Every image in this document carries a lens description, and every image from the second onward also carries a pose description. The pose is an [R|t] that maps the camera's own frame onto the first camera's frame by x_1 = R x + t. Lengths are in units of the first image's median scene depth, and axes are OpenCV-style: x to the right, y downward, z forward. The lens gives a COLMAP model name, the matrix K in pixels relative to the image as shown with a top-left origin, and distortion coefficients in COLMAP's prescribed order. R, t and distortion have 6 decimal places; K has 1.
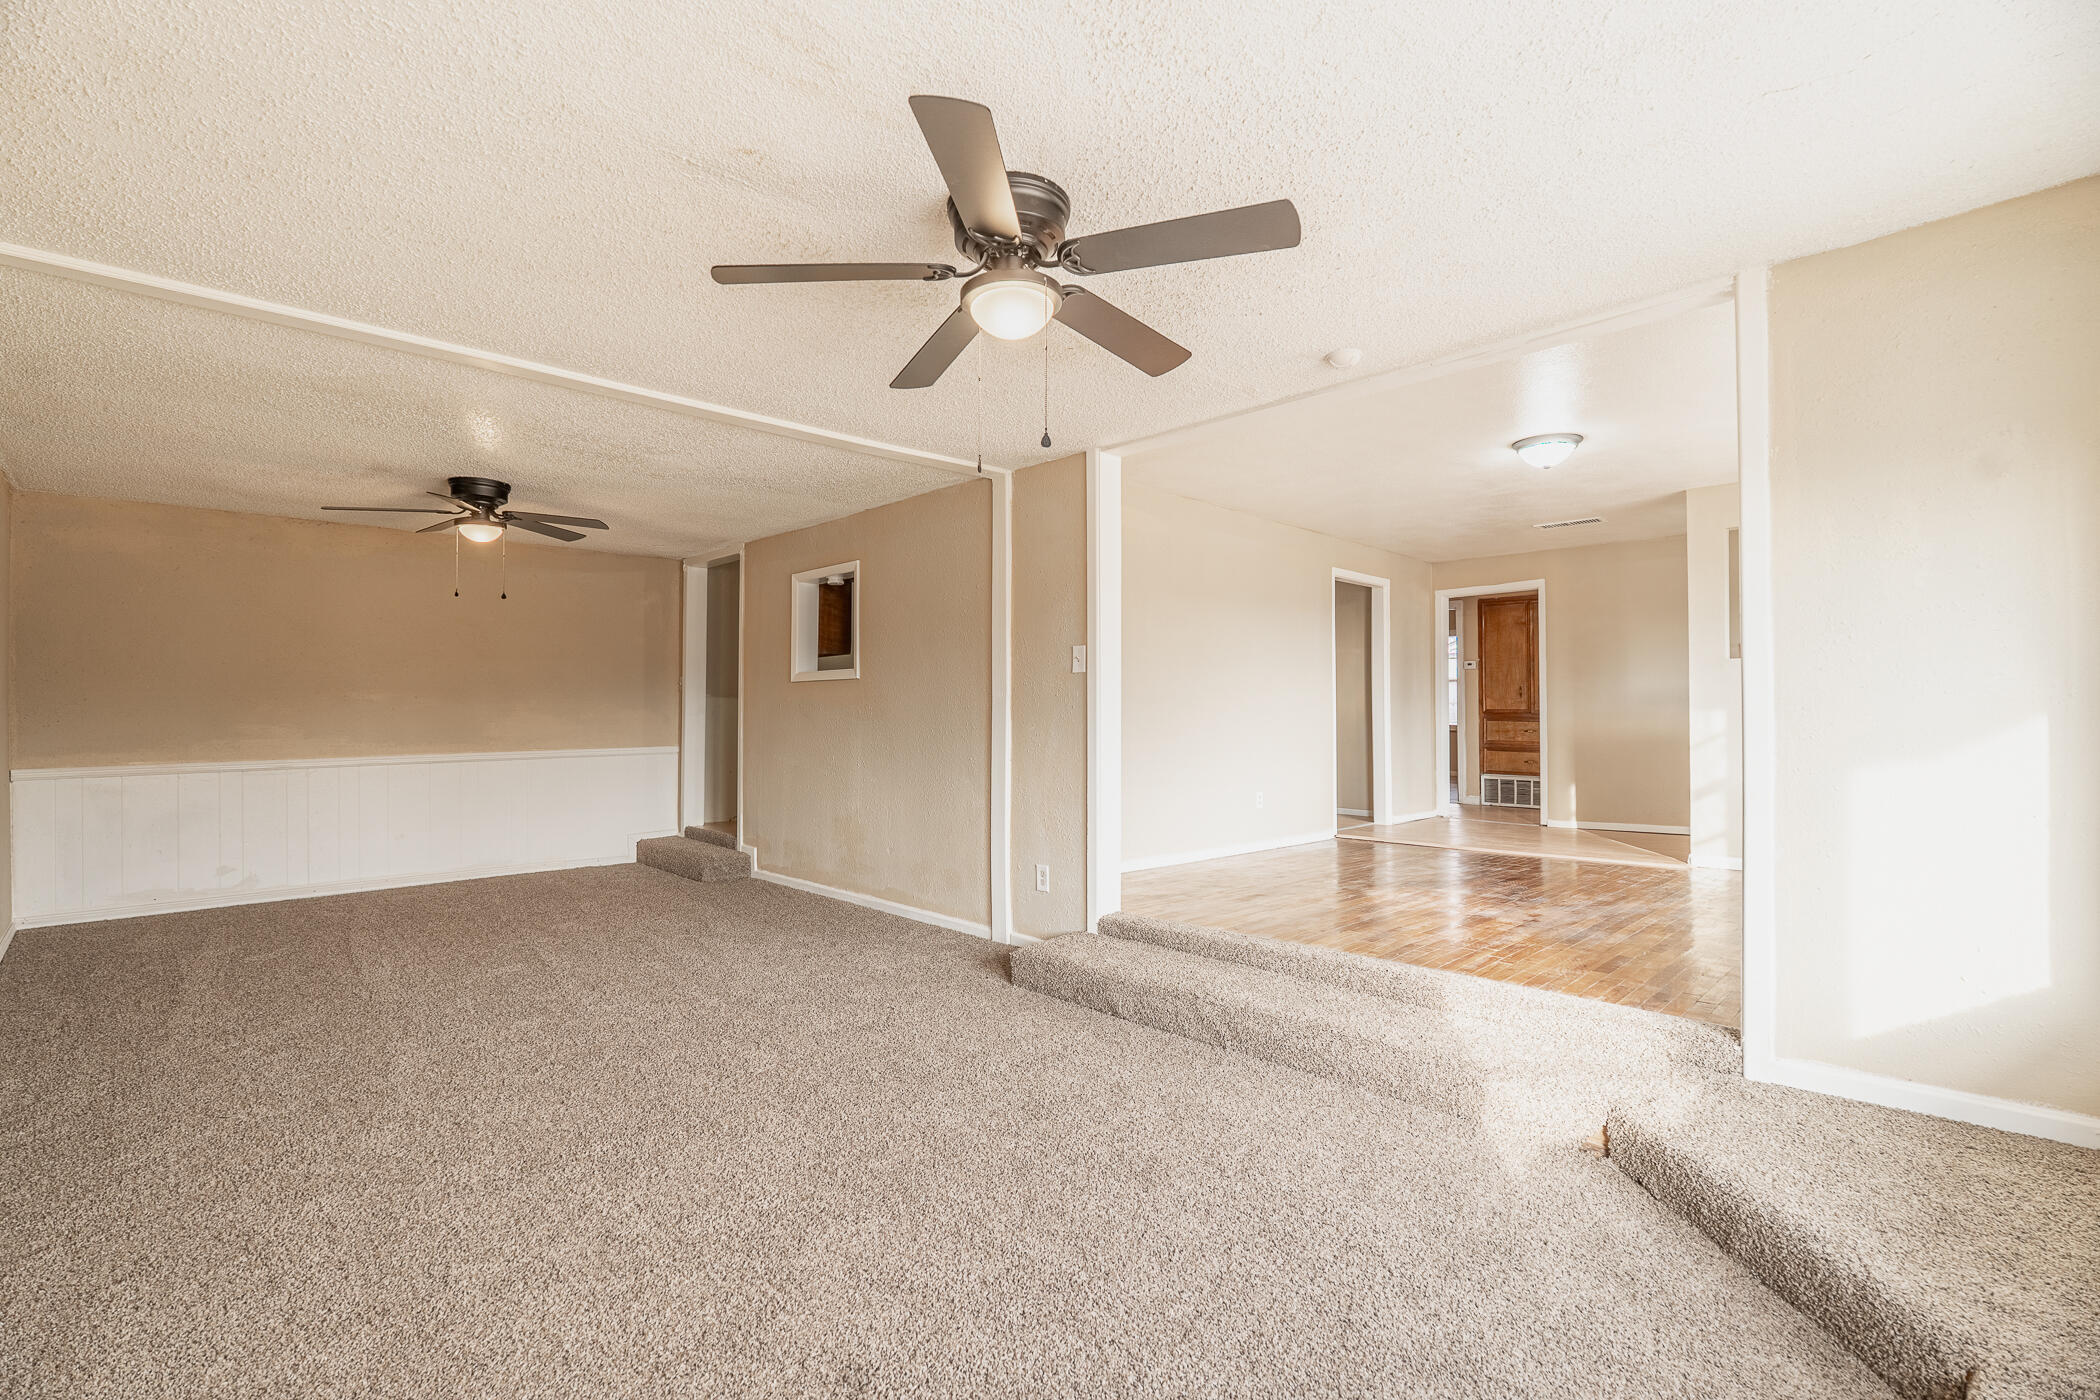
lens RADIAL K [[926.9, 0, 1045.6], [0, 926.9, 698.0], [0, 0, 1]] dist [0.001398, 0.000434]
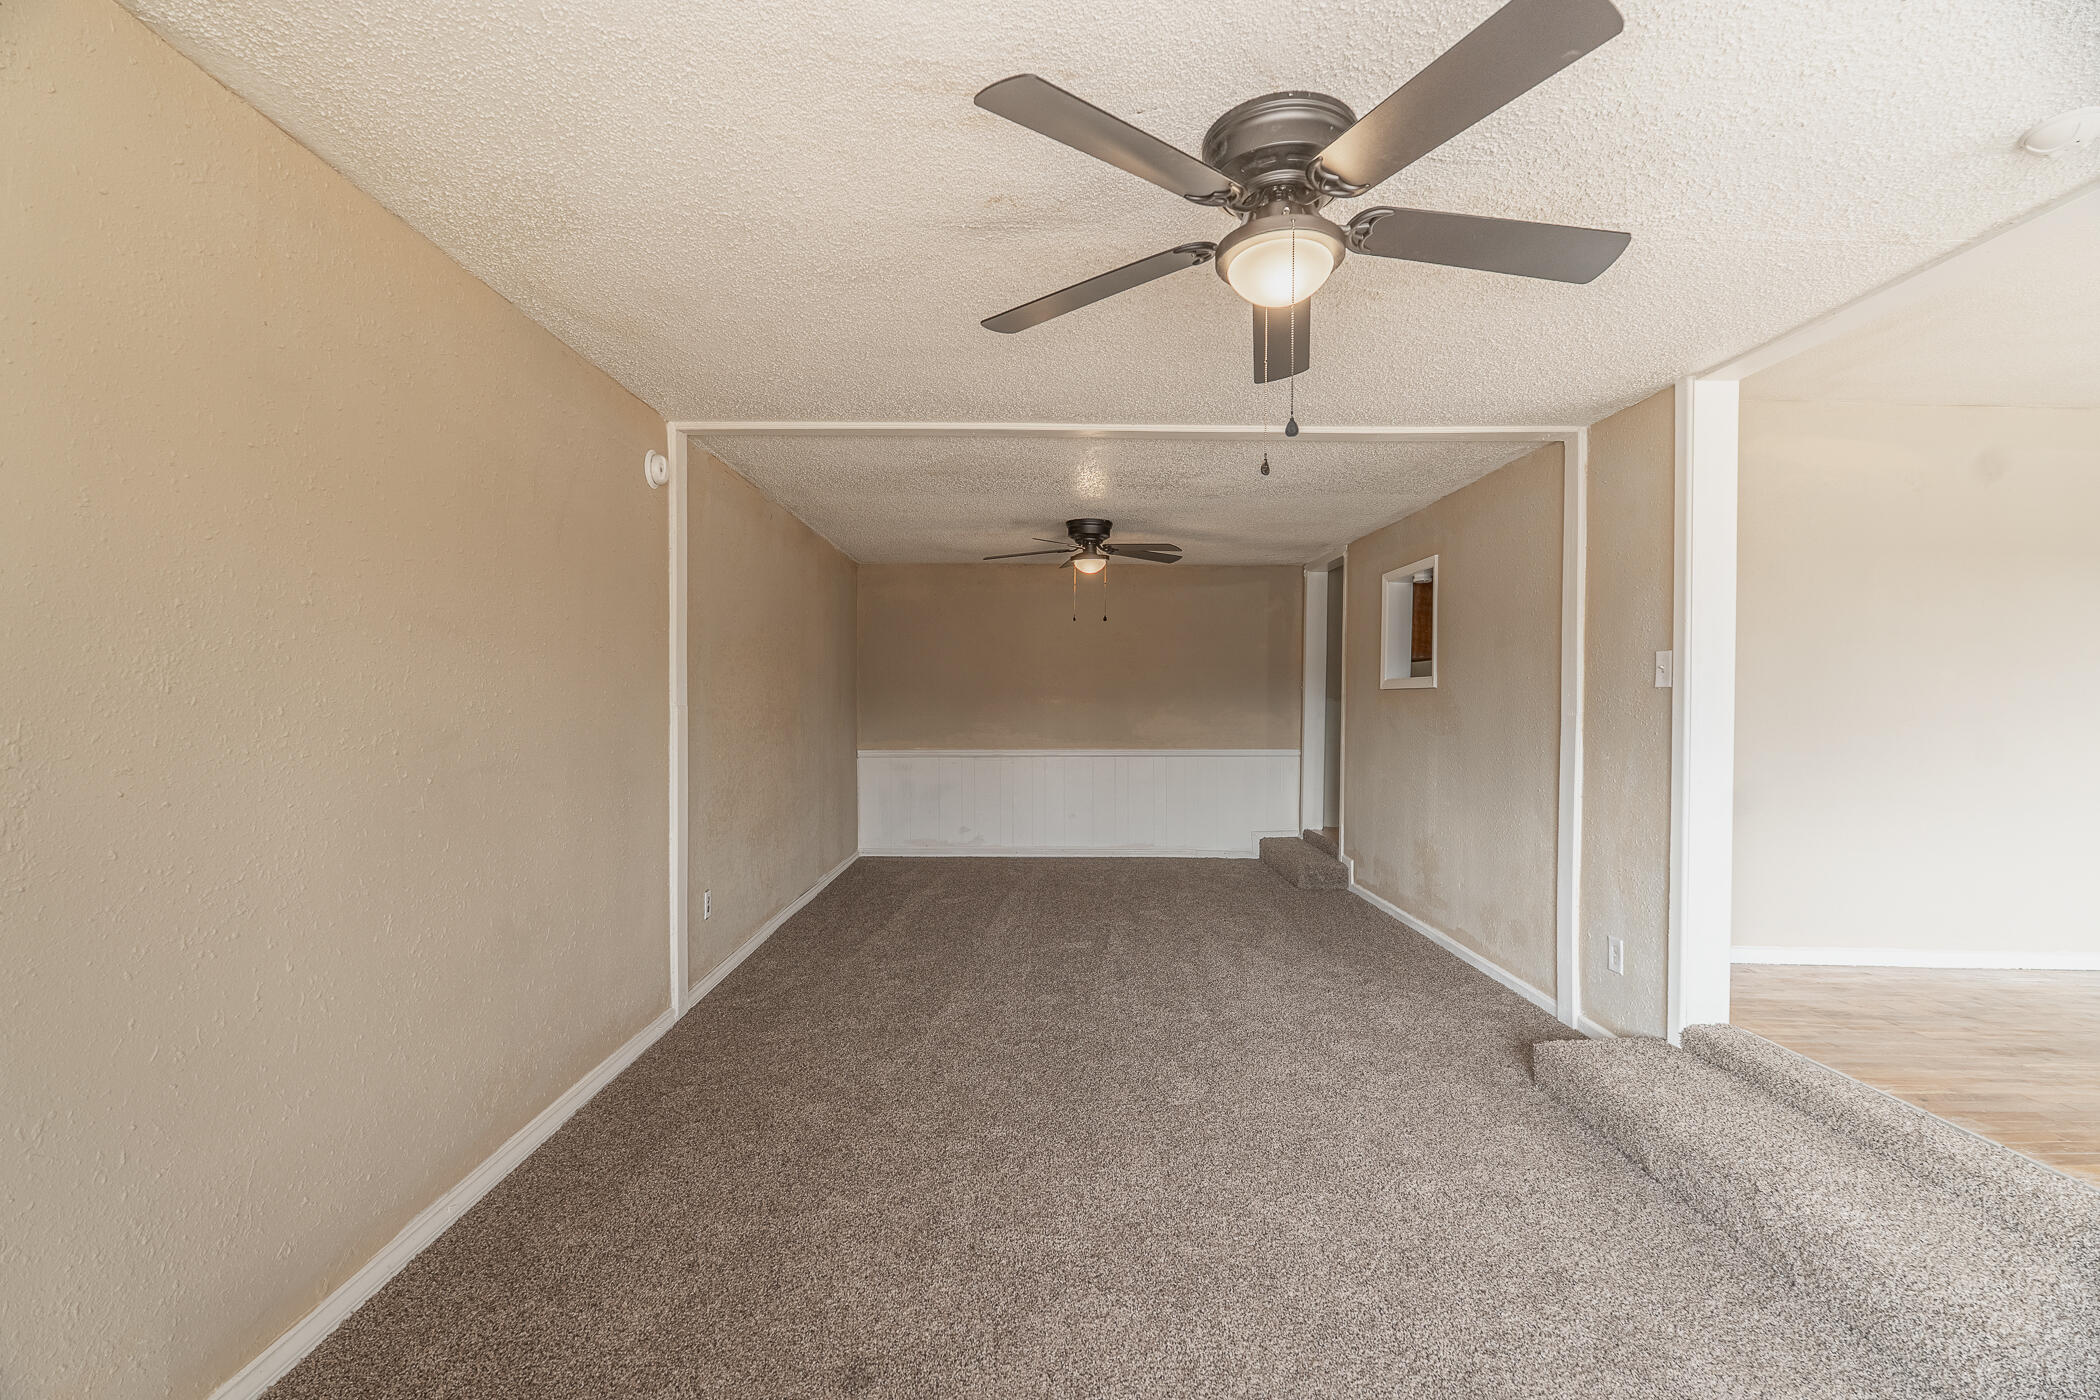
lens RADIAL K [[926.9, 0, 1052.5], [0, 926.9, 703.4], [0, 0, 1]] dist [0.001398, 0.000434]
pose [[0.737011, 0.009358, -0.675816, 0.154587], [0.000089, 0.999903, 0.013943, -0.021989], [0.675880, -0.010336, 0.736939, 0.113610]]
